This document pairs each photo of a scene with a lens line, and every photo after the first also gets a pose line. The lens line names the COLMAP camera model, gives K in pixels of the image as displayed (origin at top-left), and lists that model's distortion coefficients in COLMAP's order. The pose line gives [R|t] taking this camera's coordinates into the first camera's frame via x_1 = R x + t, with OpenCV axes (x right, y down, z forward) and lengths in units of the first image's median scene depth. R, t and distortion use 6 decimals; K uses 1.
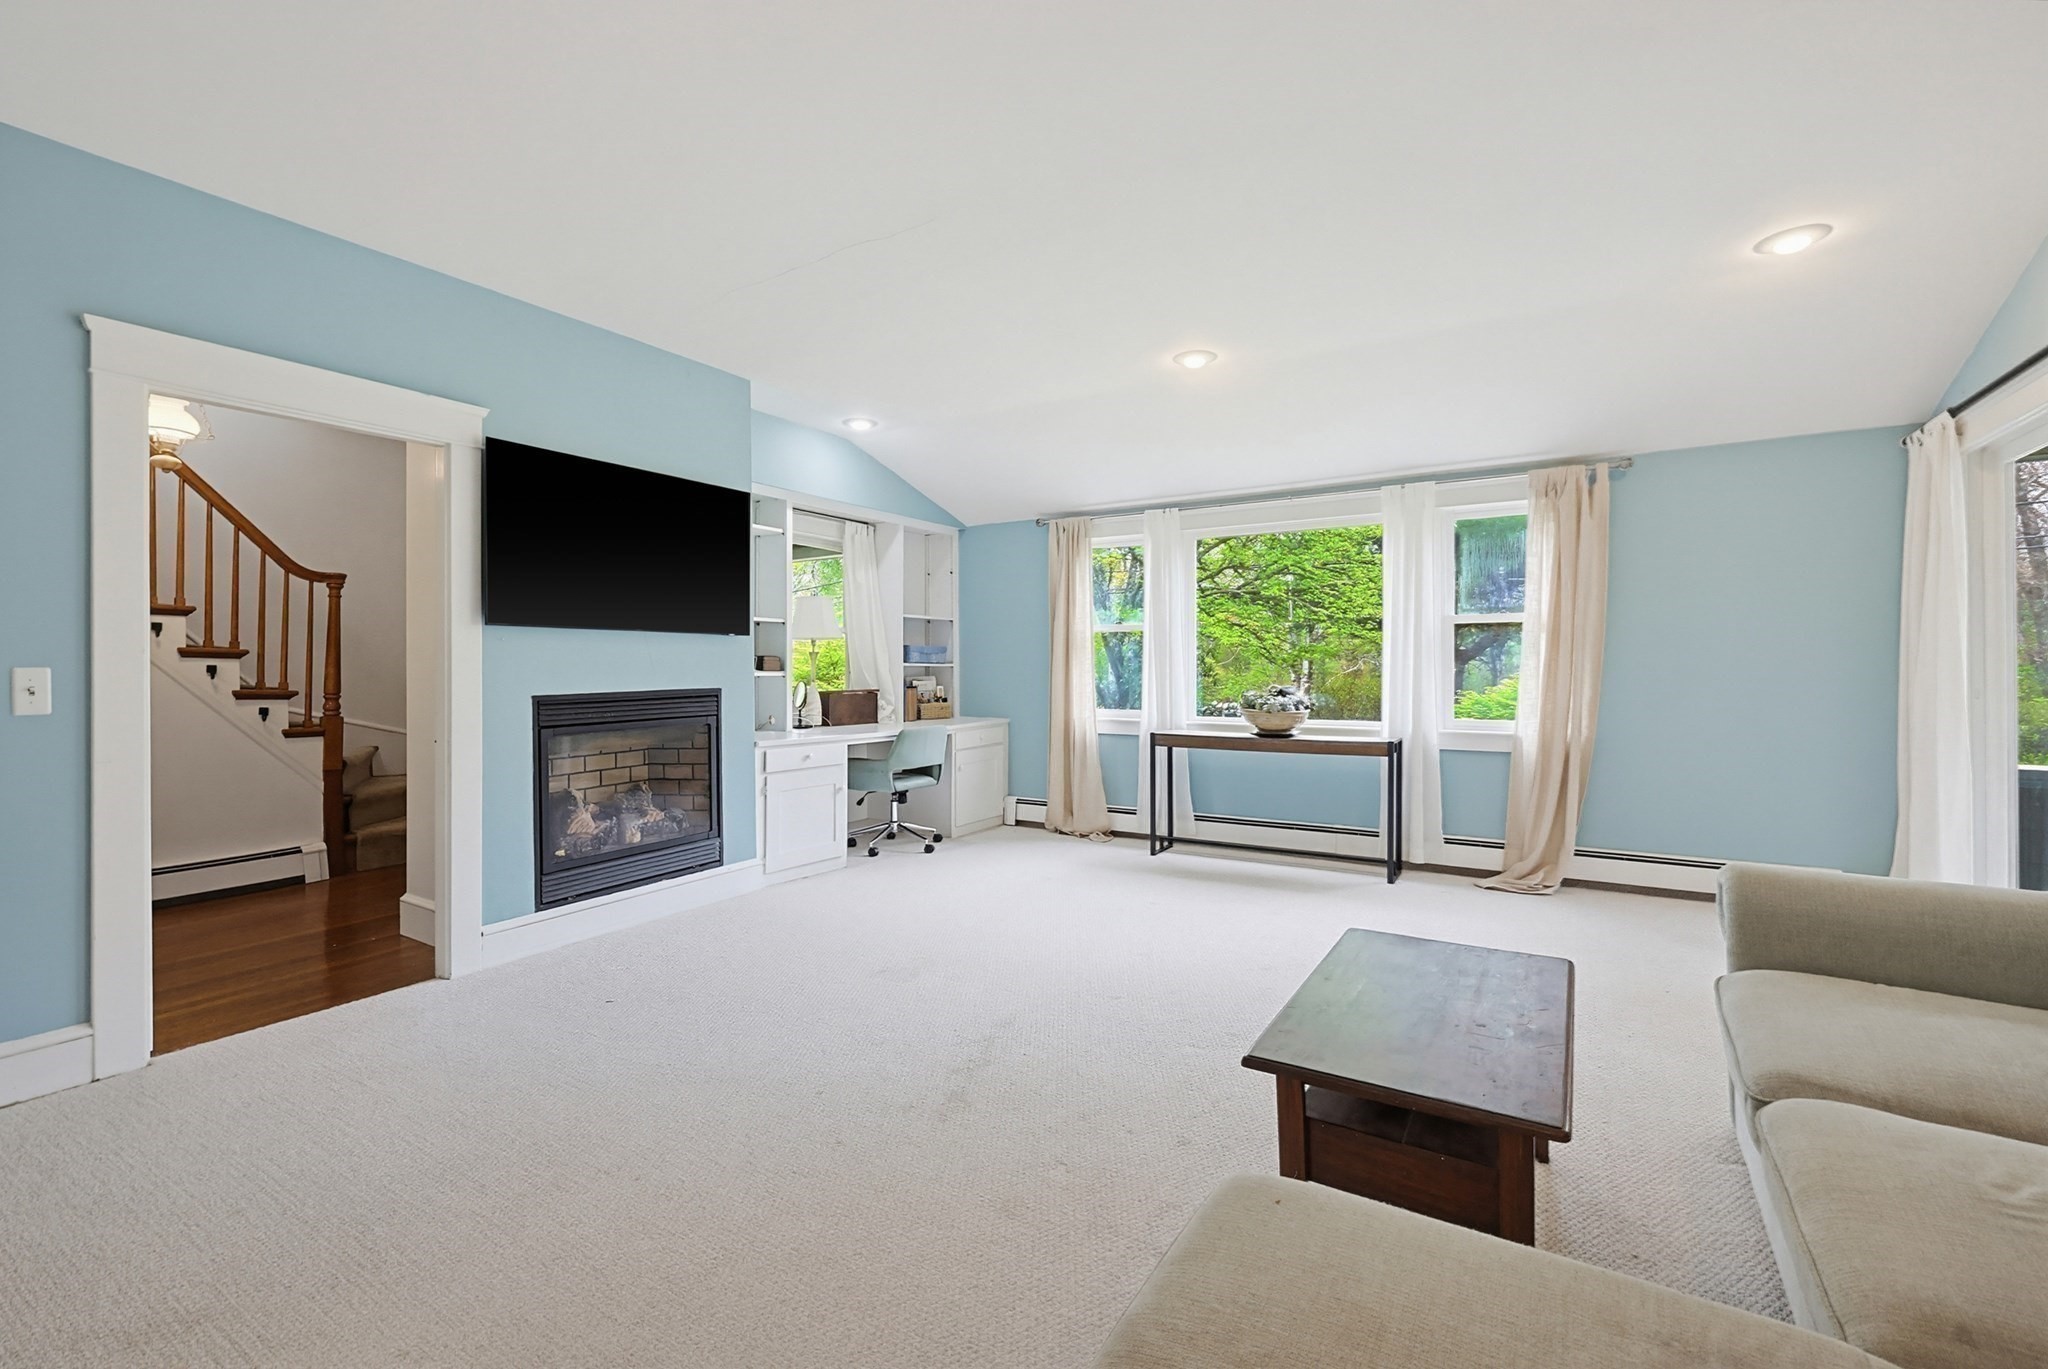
lens RADIAL K [[887.2, 0, 1017.0], [0, 887.2, 680.6], [0, 0, 1]] dist [-0.000175, -0.000194]
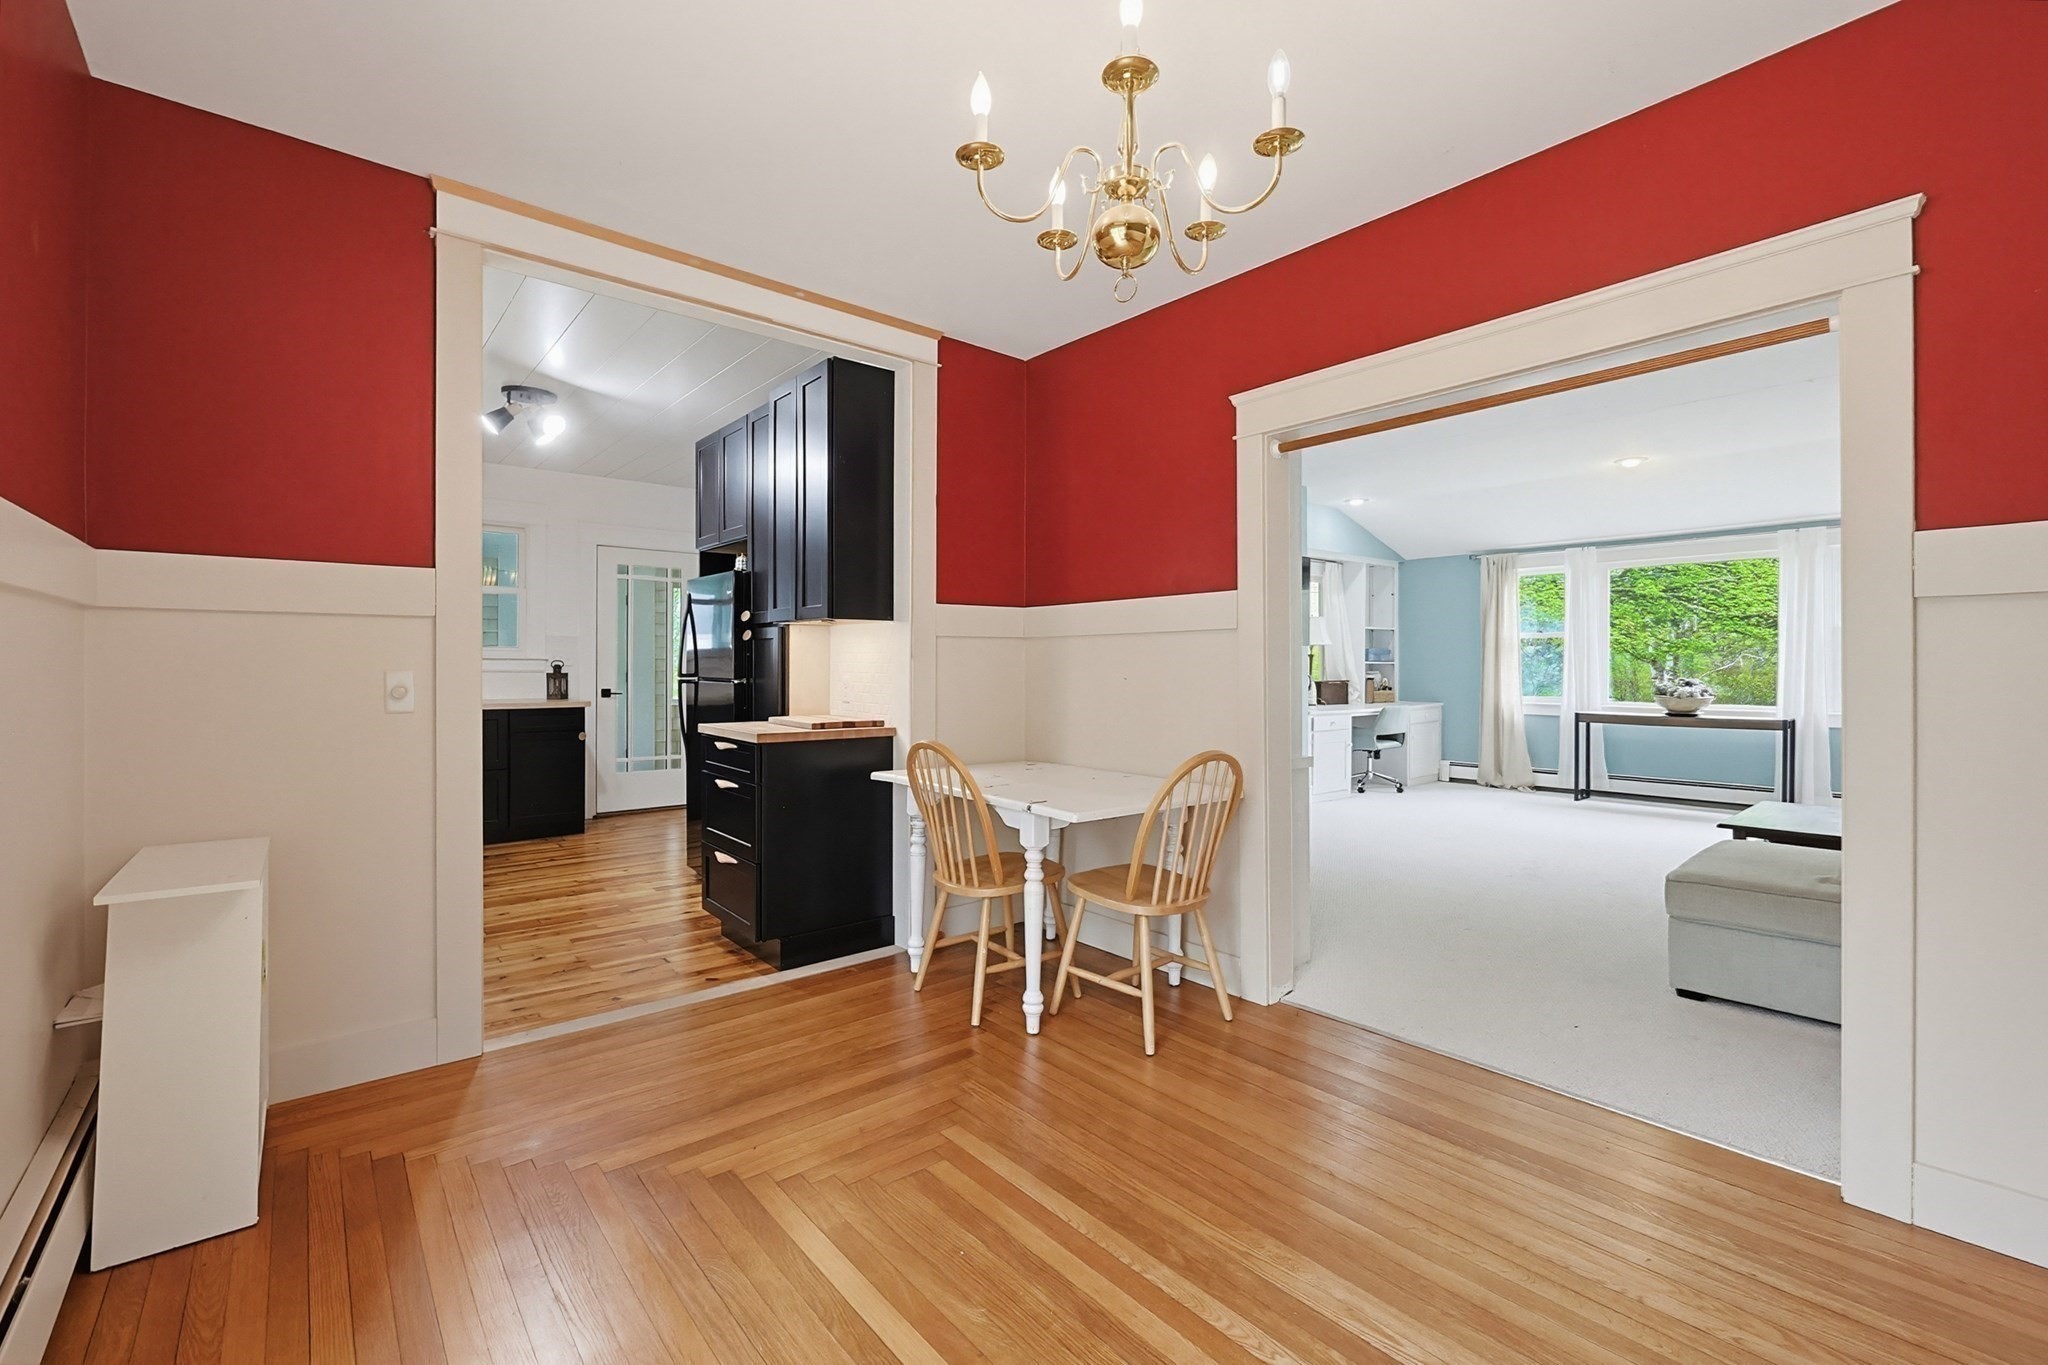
lens RADIAL K [[887.2, 0, 1035.4], [0, 887.2, 677.1], [0, 0, 1]] dist [-0.000175, -0.000194]
pose [[0.955578, 0.005502, -0.294686, -0.227315], [-0.005278, 0.999985, 0.001555, 0.005722], [0.294690, 0.000069, 0.955593, -0.523636]]
